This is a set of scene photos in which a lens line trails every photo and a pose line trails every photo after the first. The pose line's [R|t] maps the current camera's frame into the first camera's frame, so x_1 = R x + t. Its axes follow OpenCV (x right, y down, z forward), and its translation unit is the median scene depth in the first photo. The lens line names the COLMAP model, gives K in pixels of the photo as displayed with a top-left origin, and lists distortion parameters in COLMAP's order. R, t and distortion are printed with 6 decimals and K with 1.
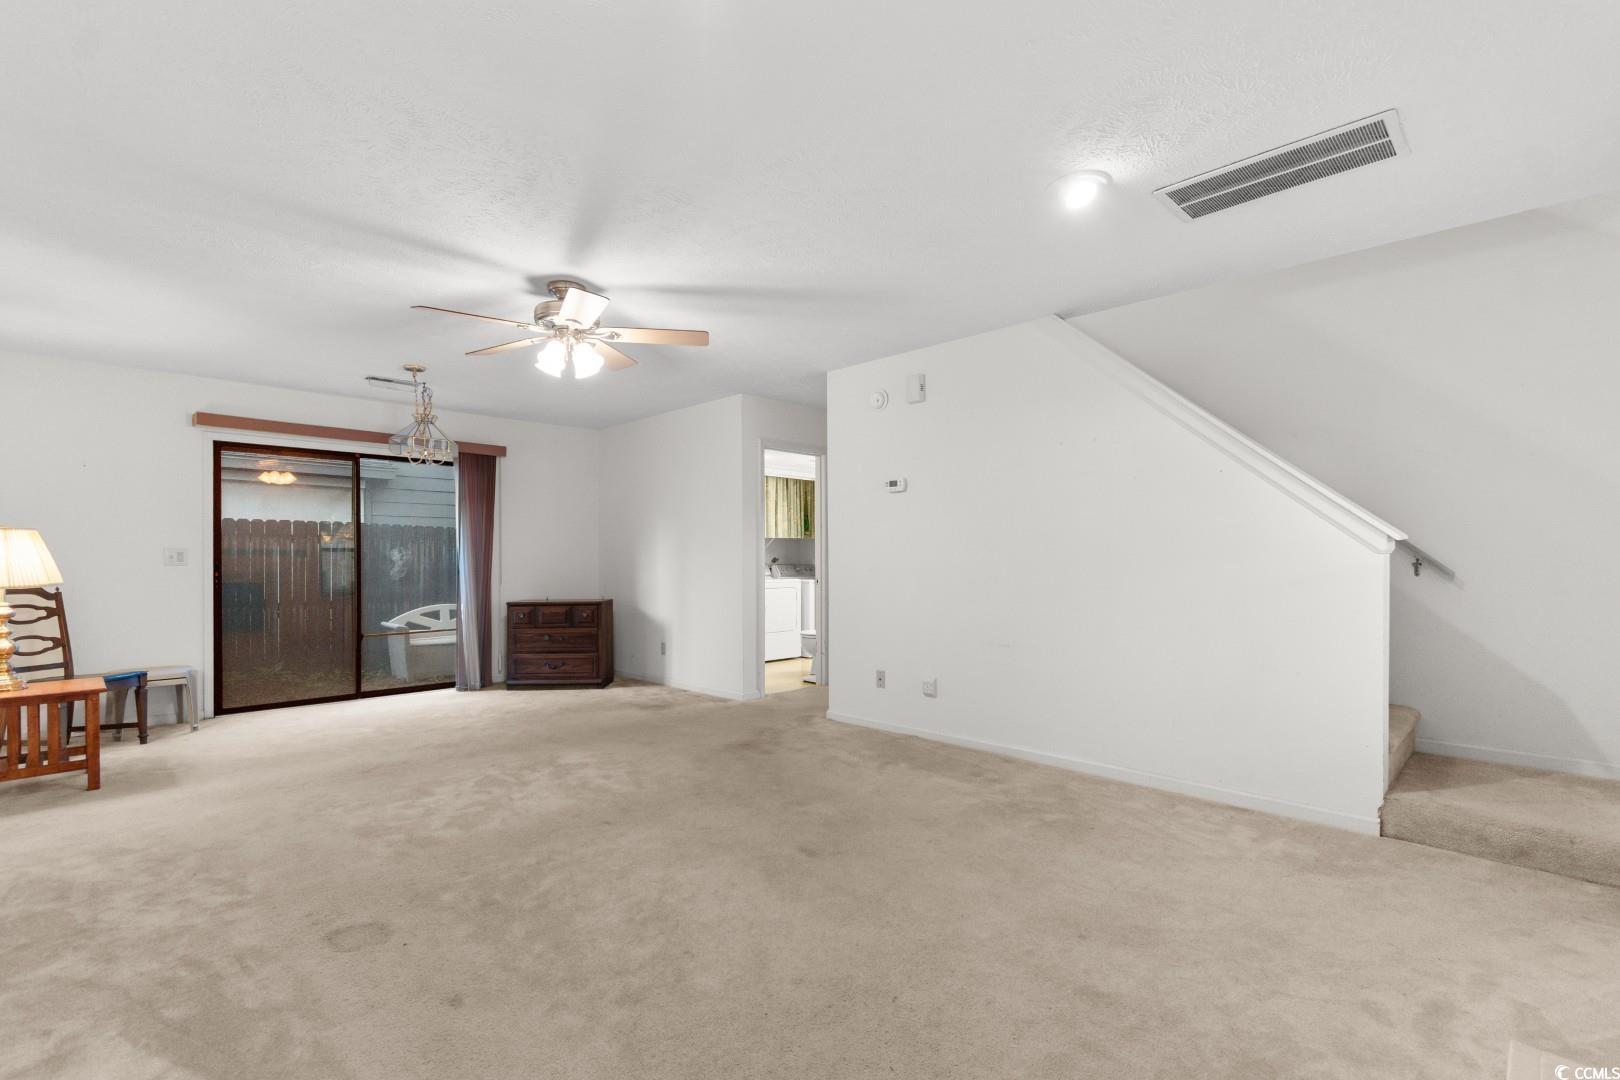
lens RADIAL K [[717.7, 0, 799.0], [0, 717.7, 550.8], [0, 0, 1]] dist [0.003172, -0.002242]
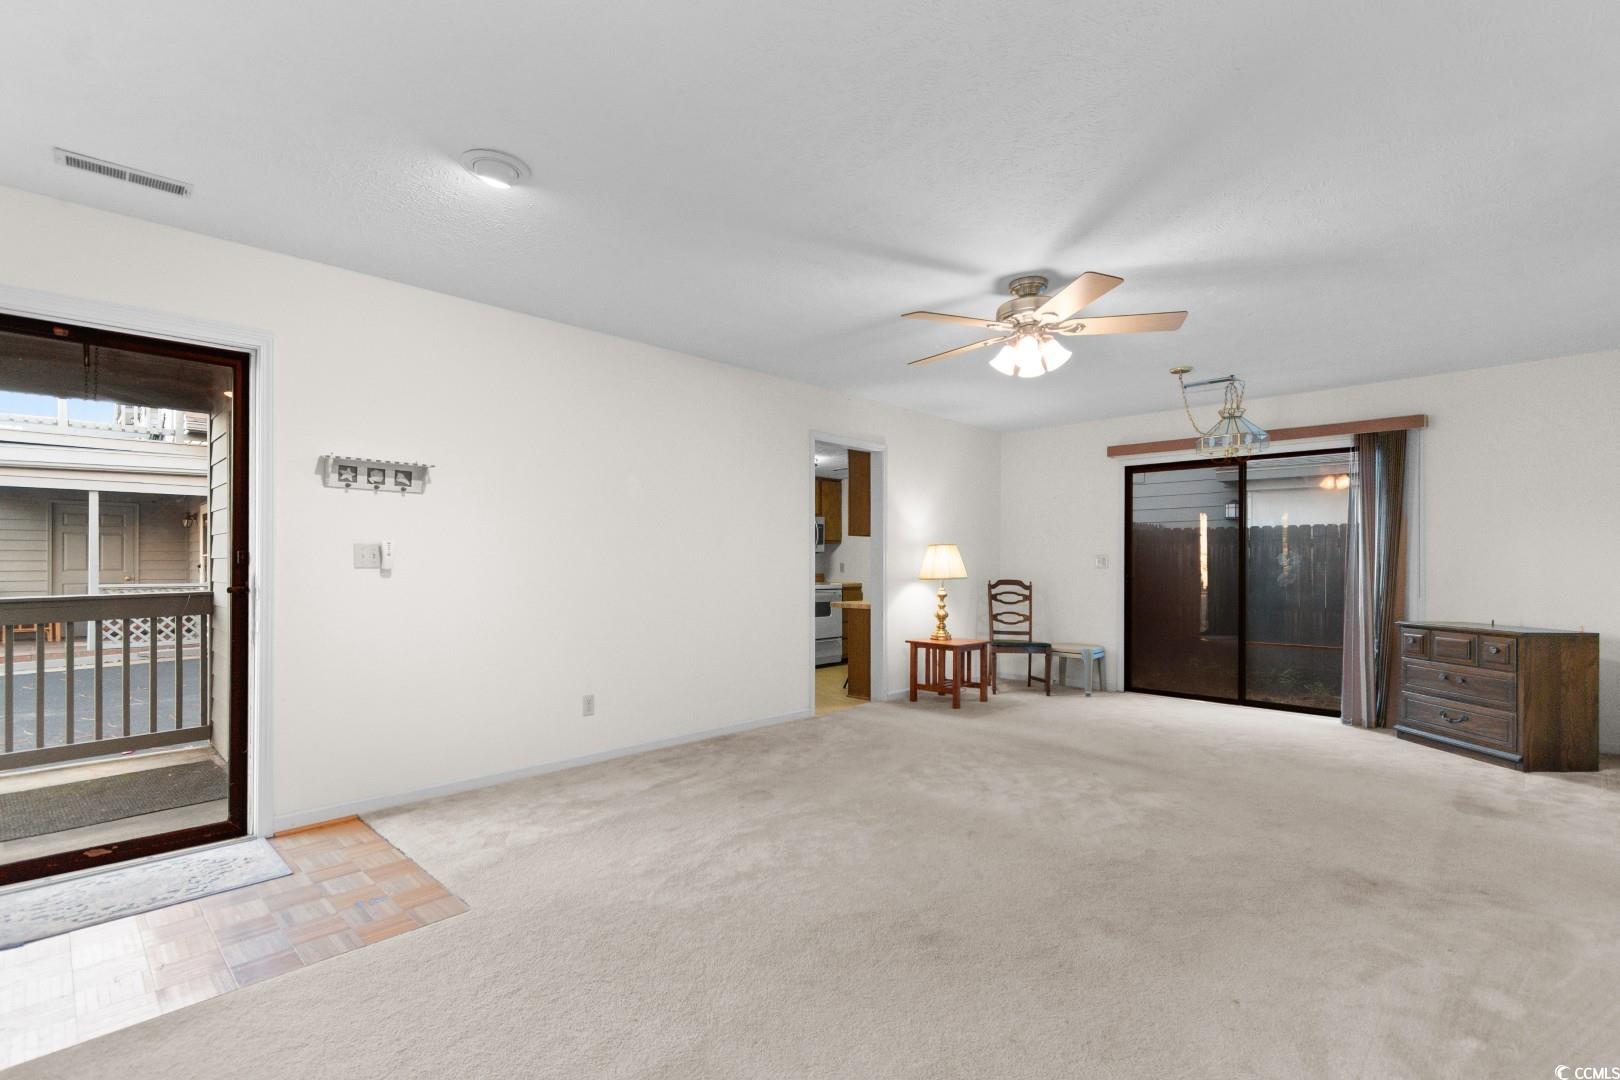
lens RADIAL K [[717.7, 0, 806.1], [0, 717.7, 560.6], [0, 0, 1]] dist [0.003172, -0.002242]
pose [[0.028746, -0.001063, -0.999586, 0.405887], [0.007862, 0.999969, -0.000837, 0.003873], [0.999556, -0.007835, 0.028754, 0.428162]]
